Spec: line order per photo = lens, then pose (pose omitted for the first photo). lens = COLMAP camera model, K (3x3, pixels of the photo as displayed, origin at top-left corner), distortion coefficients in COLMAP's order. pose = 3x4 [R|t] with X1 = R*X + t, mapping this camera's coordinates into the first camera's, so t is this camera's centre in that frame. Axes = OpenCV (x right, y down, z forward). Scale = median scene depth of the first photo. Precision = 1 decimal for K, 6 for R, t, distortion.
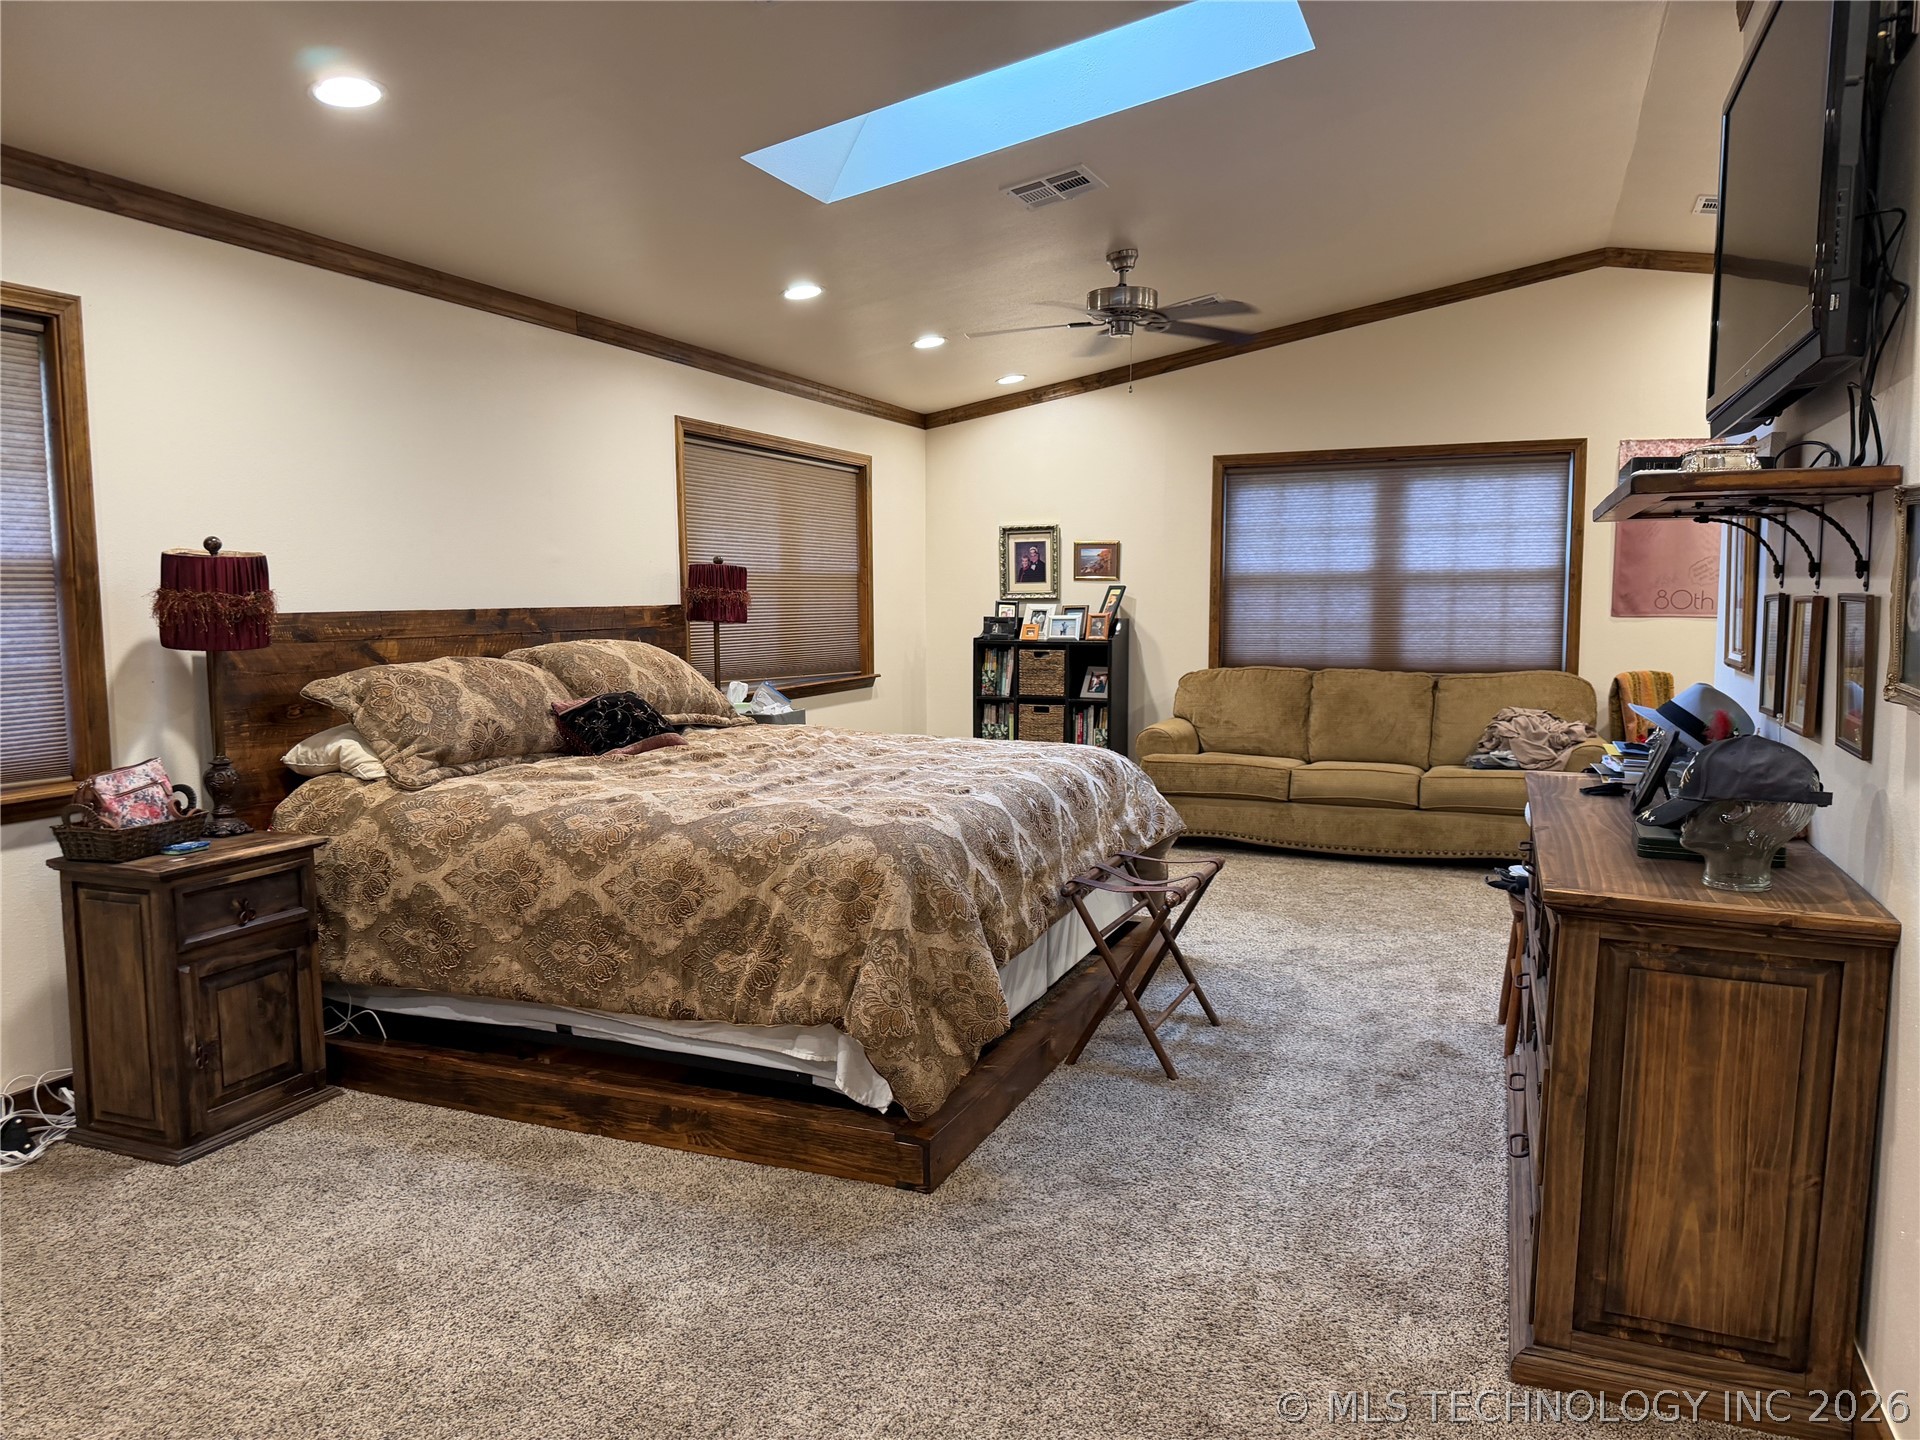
lens RADIAL K [[1355.1, 0, 959.5], [0, 1355.1, 721.0], [0, 0, 1]] dist [0.069924, -0.042979]
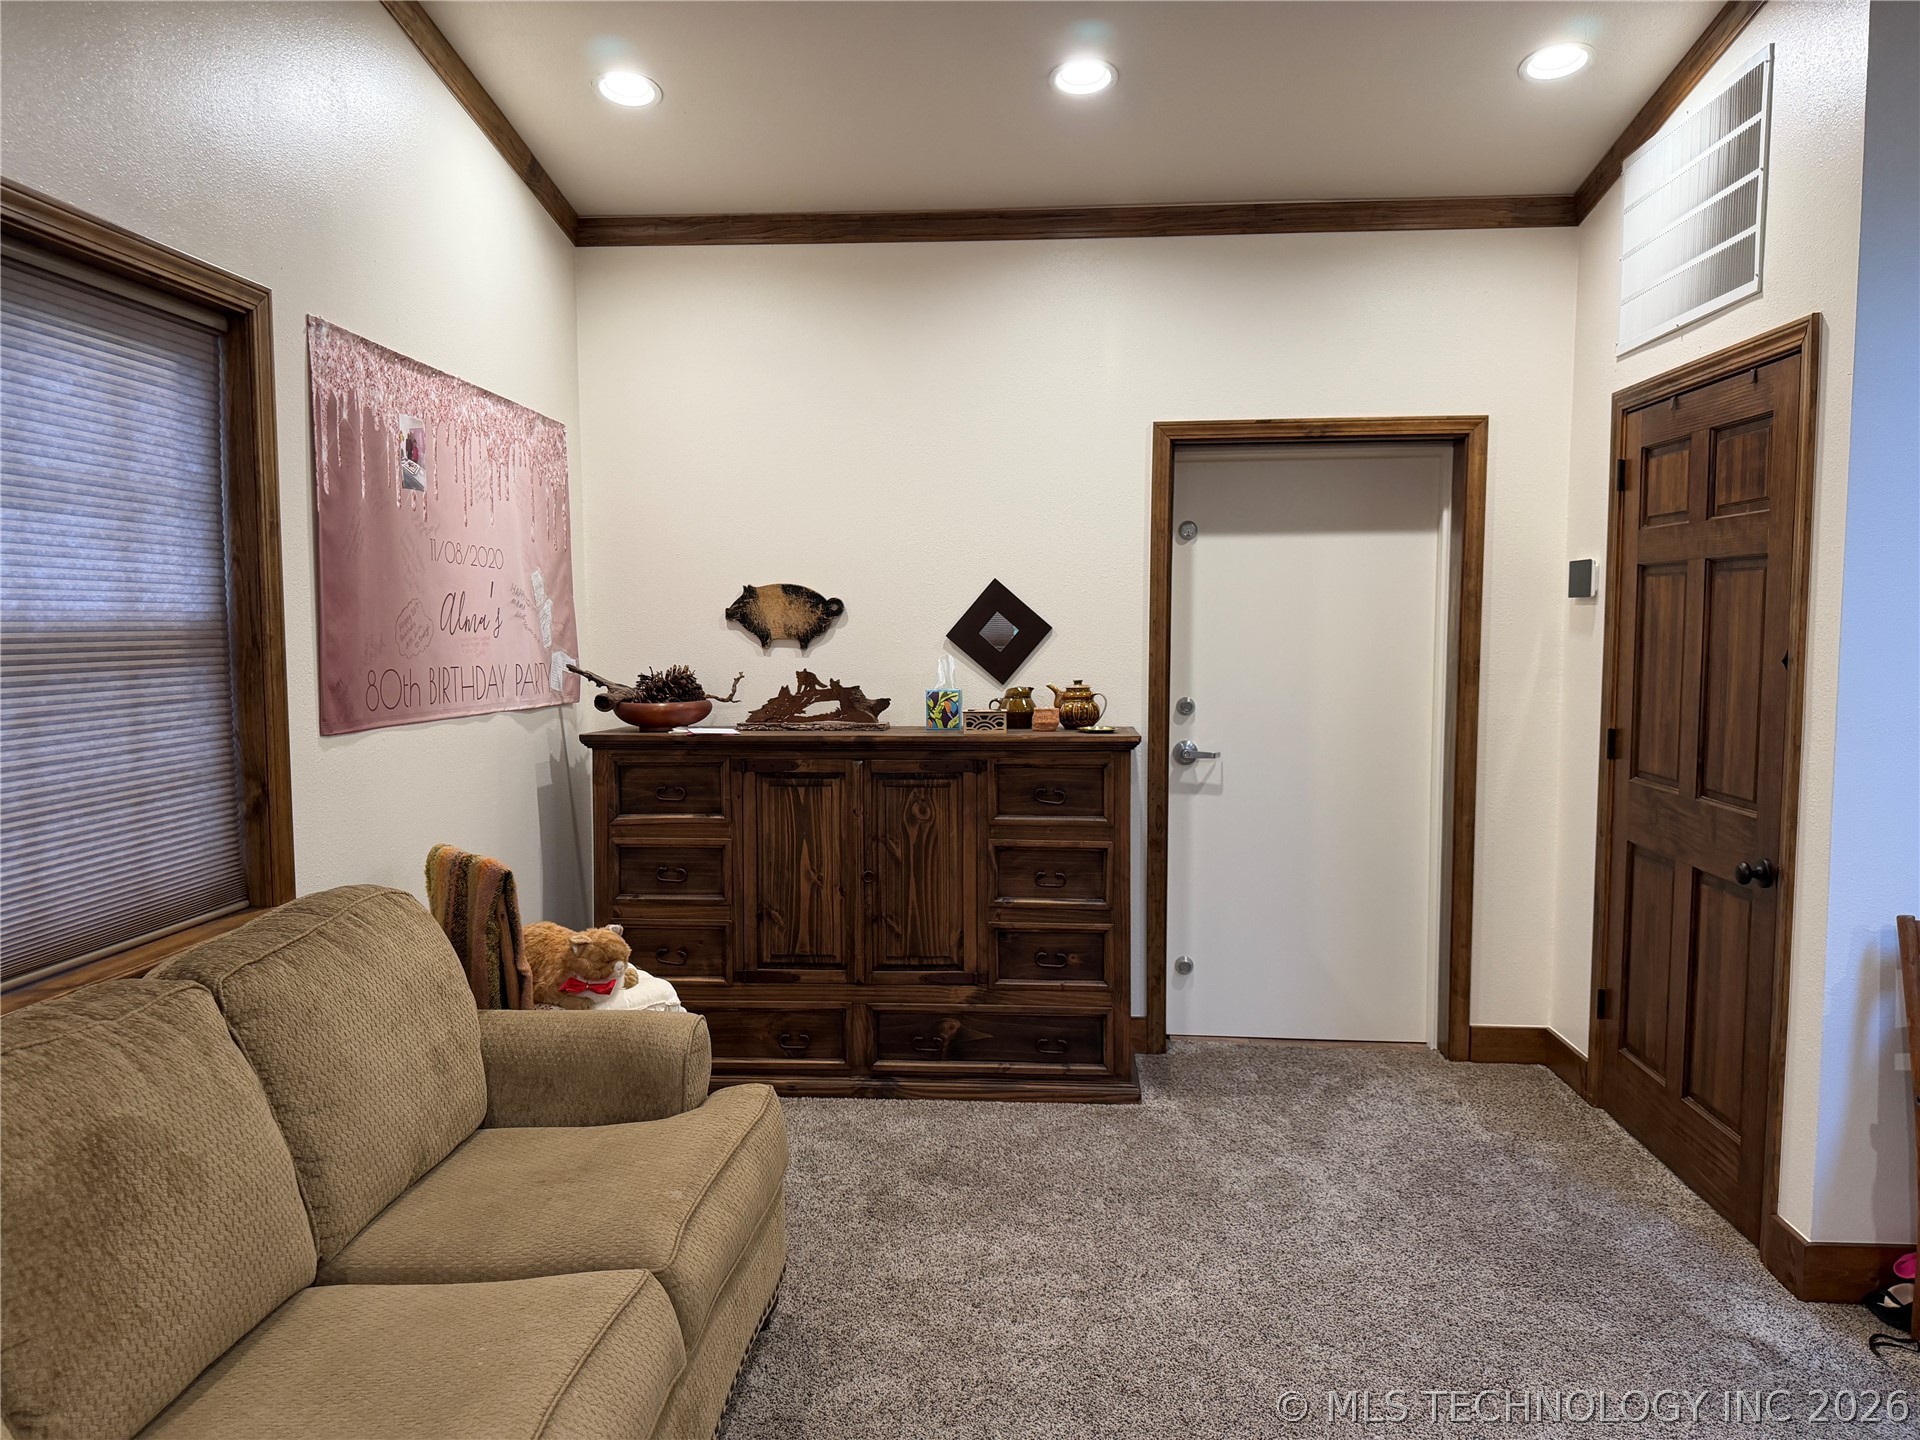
lens RADIAL K [[1355.1, 0, 959.2], [0, 1355.1, 718.8], [0, 0, 1]] dist [0.069924, -0.042979]
pose [[-0.316334, -0.072311, 0.945888, 0.014991], [0.102668, 0.988624, 0.109914, -0.105319], [-0.943076, 0.131882, -0.305311, 0.926223]]
